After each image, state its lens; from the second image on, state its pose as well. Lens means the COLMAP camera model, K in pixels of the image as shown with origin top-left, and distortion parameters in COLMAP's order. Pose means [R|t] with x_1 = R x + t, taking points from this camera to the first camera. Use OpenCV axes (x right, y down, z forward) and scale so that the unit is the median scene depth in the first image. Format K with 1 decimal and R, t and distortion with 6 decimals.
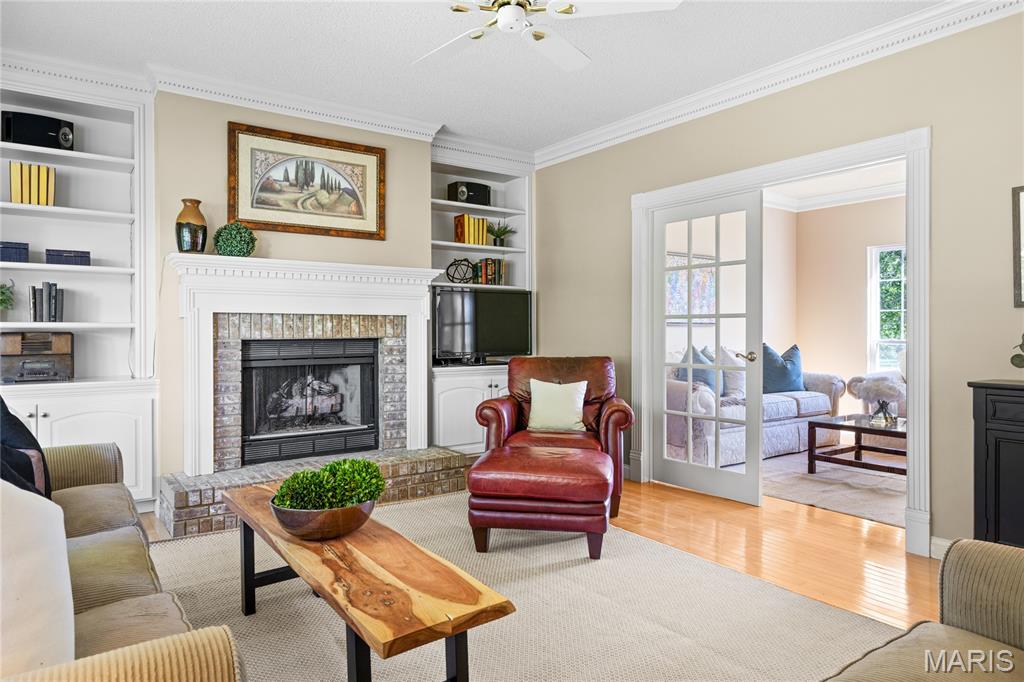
lens RADIAL K [[646.7, 0, 516.7], [0, 646.7, 328.3], [0, 0, 1]] dist [0.000855, 0.000283]
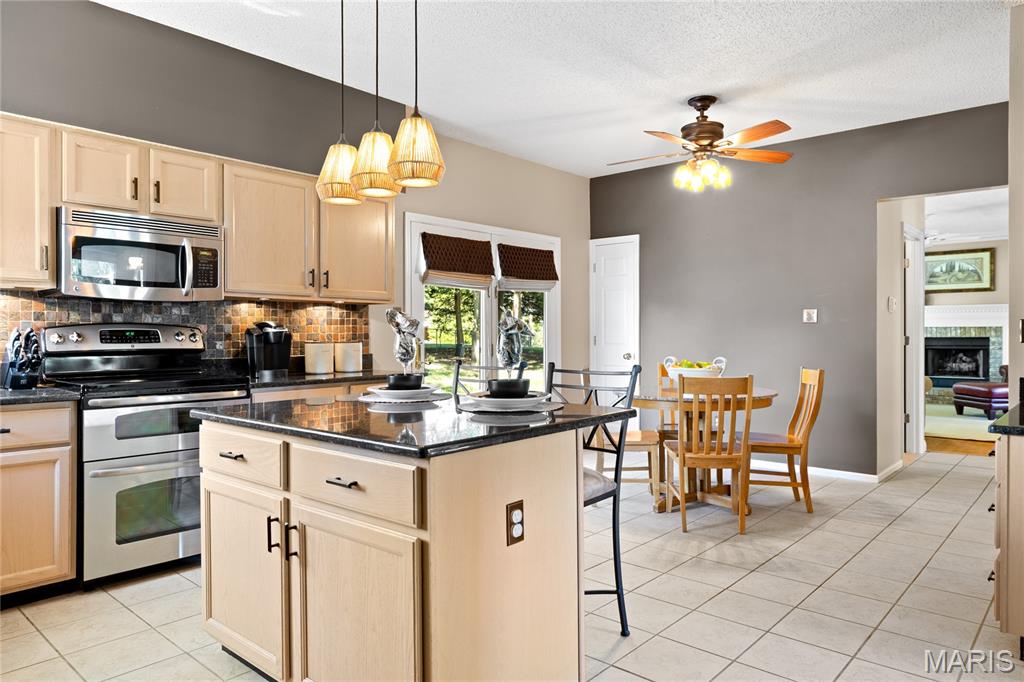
lens RADIAL K [[681.6, 0, 512.0], [0, 681.6, 341.0], [0, 0, 1]] dist [-0.006516, -0.000843]
pose [[0.225614, 0.006258, -0.974197, 1.697987], [0.001586, 0.999976, 0.006791, 0.009890], [0.974215, -0.003078, 0.225599, -1.095067]]
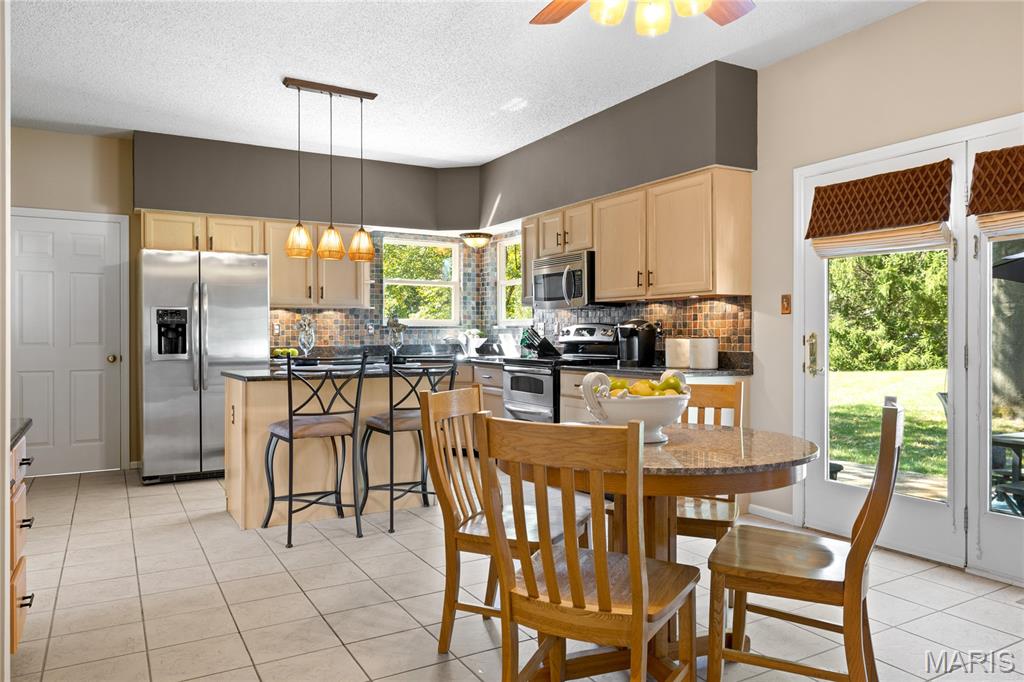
lens RADIAL K [[704.3, 0, 518.1], [0, 704.3, 337.2], [0, 0, 1]] dist [0.000605, -0.000582]
pose [[-0.995534, -0.000963, 0.094399, 0.779731], [-0.000610, 0.999993, 0.003769, 0.013889], [-0.094402, 0.003694, -0.995527, -0.036682]]
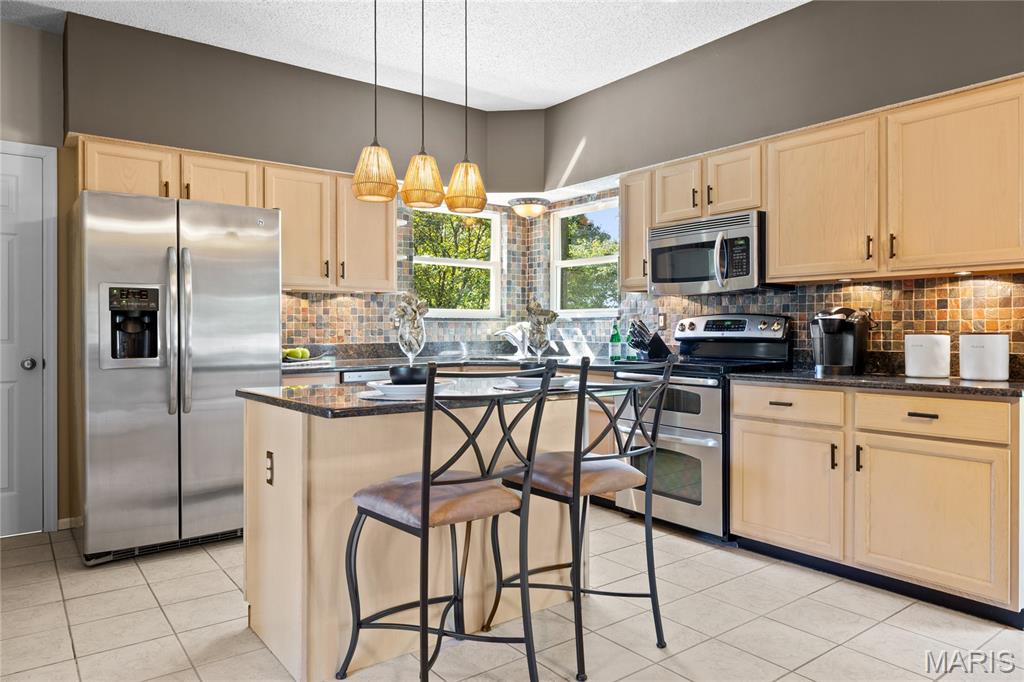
lens RADIAL K [[663.9, 0, 512.5], [0, 663.9, 332.7], [0, 0, 1]] dist [0.000947, -0.000541]
pose [[-0.999569, -0.002272, -0.029285, 1.099330], [-0.002394, 0.999989, 0.004134, 0.016175], [0.029275, 0.004203, -0.999563, -0.455118]]
